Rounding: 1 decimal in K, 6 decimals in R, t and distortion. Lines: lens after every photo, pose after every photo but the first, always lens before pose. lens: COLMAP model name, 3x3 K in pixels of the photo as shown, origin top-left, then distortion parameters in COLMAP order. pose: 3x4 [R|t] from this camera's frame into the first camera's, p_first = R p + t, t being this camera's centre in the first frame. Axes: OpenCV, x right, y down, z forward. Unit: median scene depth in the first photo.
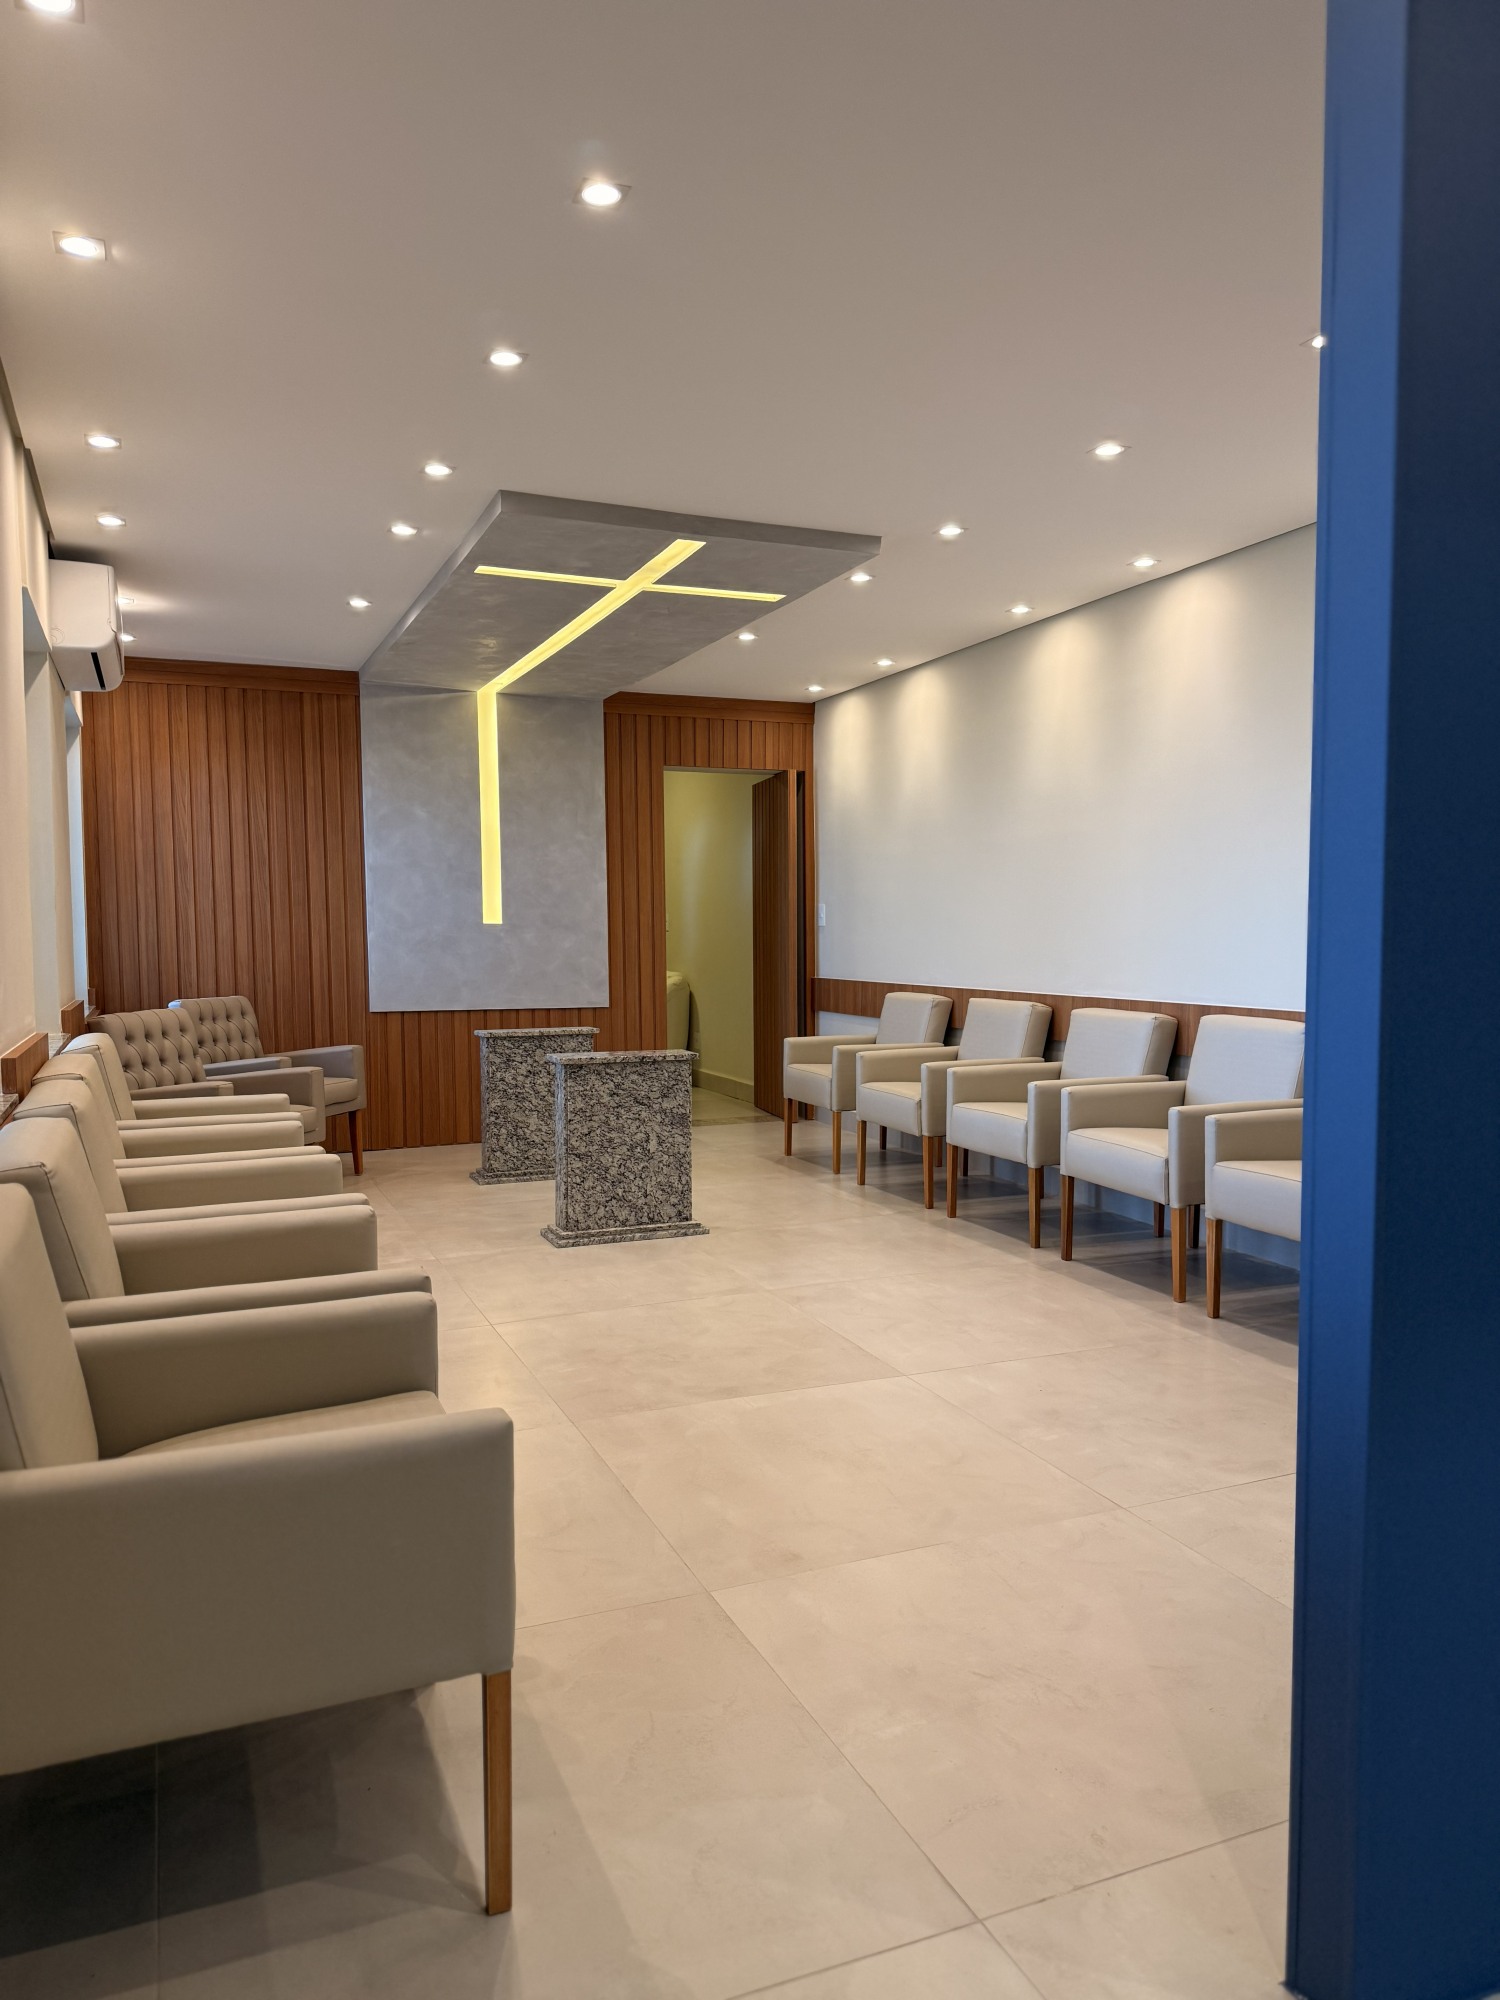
lens RADIAL K [[1410.5, 0, 748.3], [0, 1410.5, 1014.9], [0, 0, 1]] dist [0.088331, -0.022033]
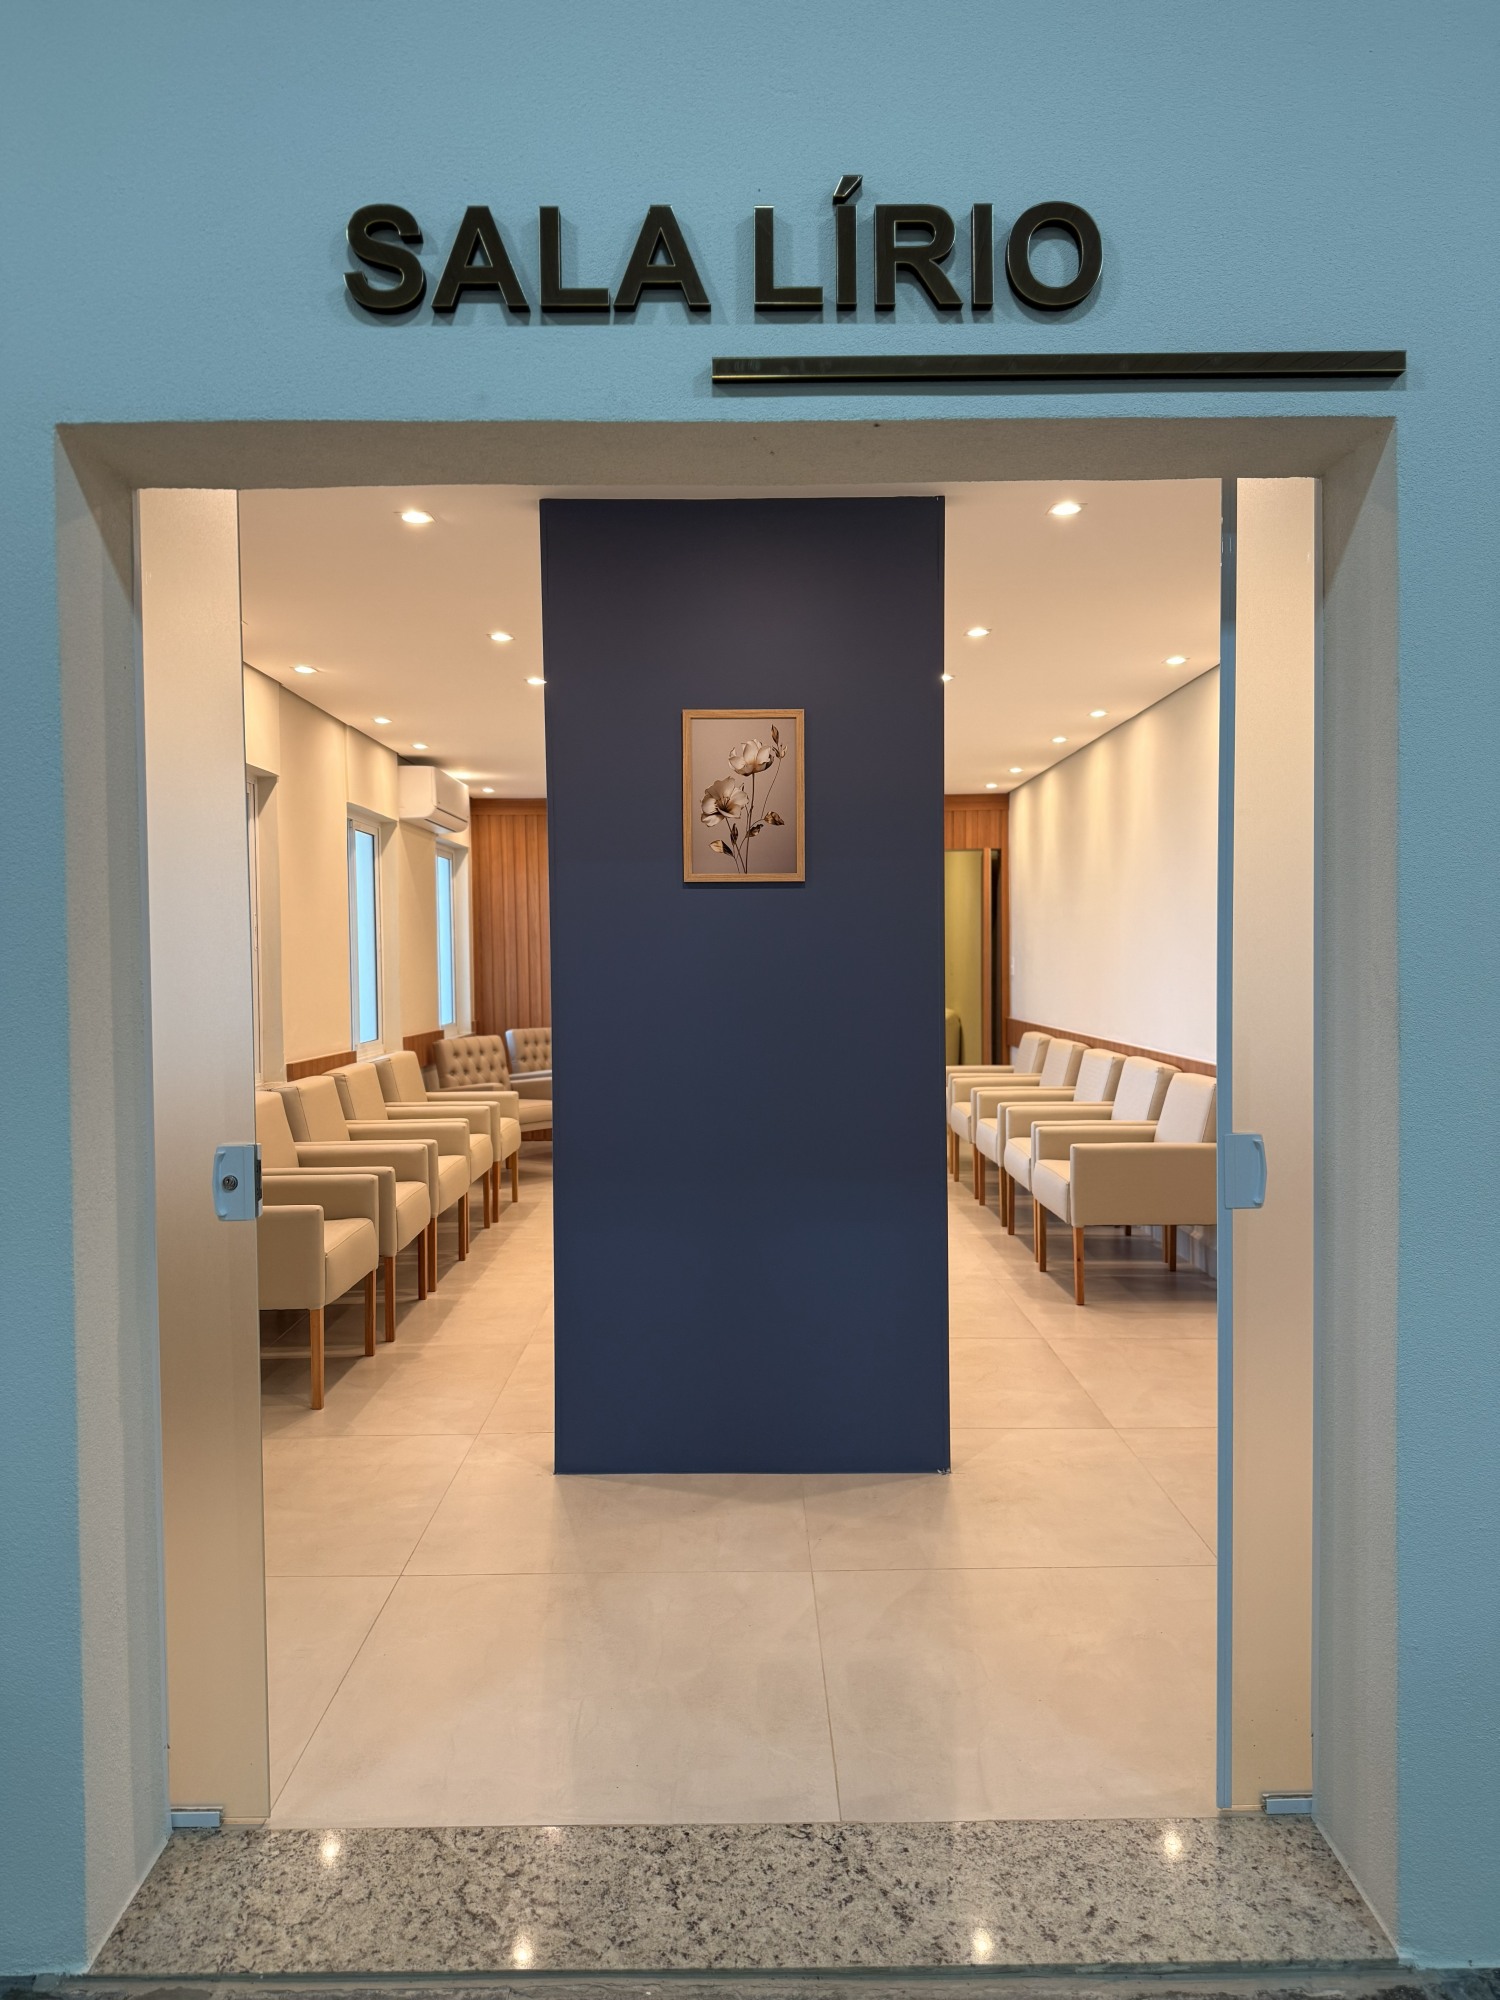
lens RADIAL K [[1410.5, 0, 743.7], [0, 1410.5, 1019.7], [0, 0, 1]] dist [0.088331, -0.022033]
pose [[0.921173, 0.013429, -0.388923, 0.386434], [-0.017926, 0.999808, -0.007936, -0.012907], [0.388741, 0.014282, 0.921236, -0.263464]]
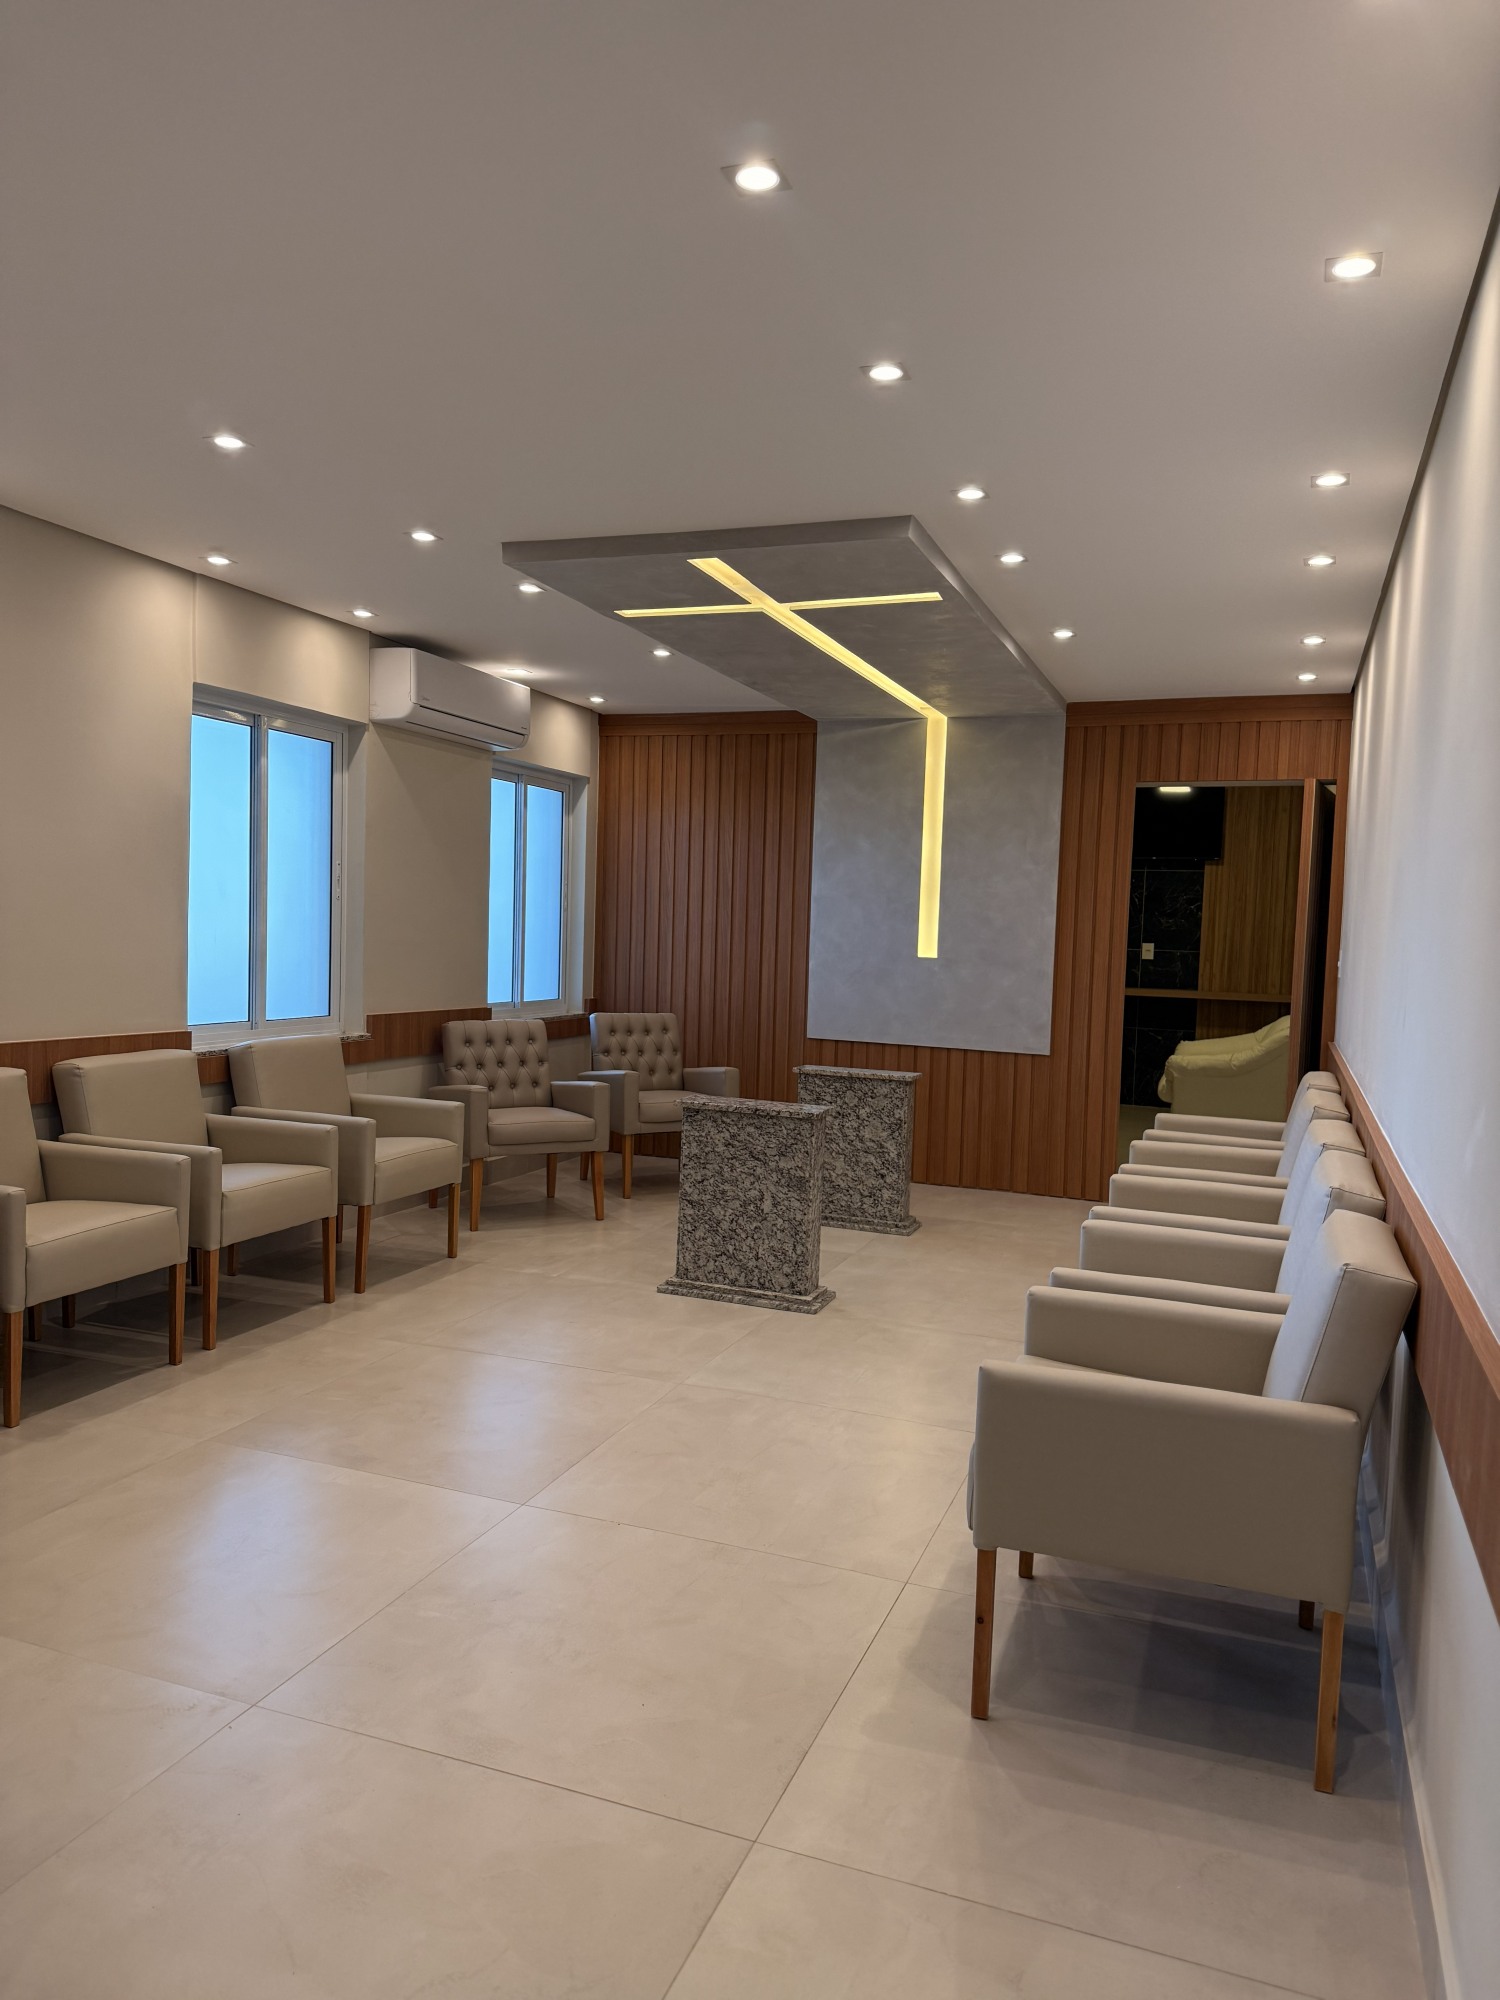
lens RADIAL K [[1410.5, 0, 750.3], [0, 1410.5, 1009.7], [0, 0, 1]] dist [0.088331, -0.022033]
pose [[0.719607, 0.071115, -0.690731, 0.448930], [-0.080718, 0.996565, 0.018510, -0.041969], [0.689674, 0.042434, 0.722875, 0.255888]]
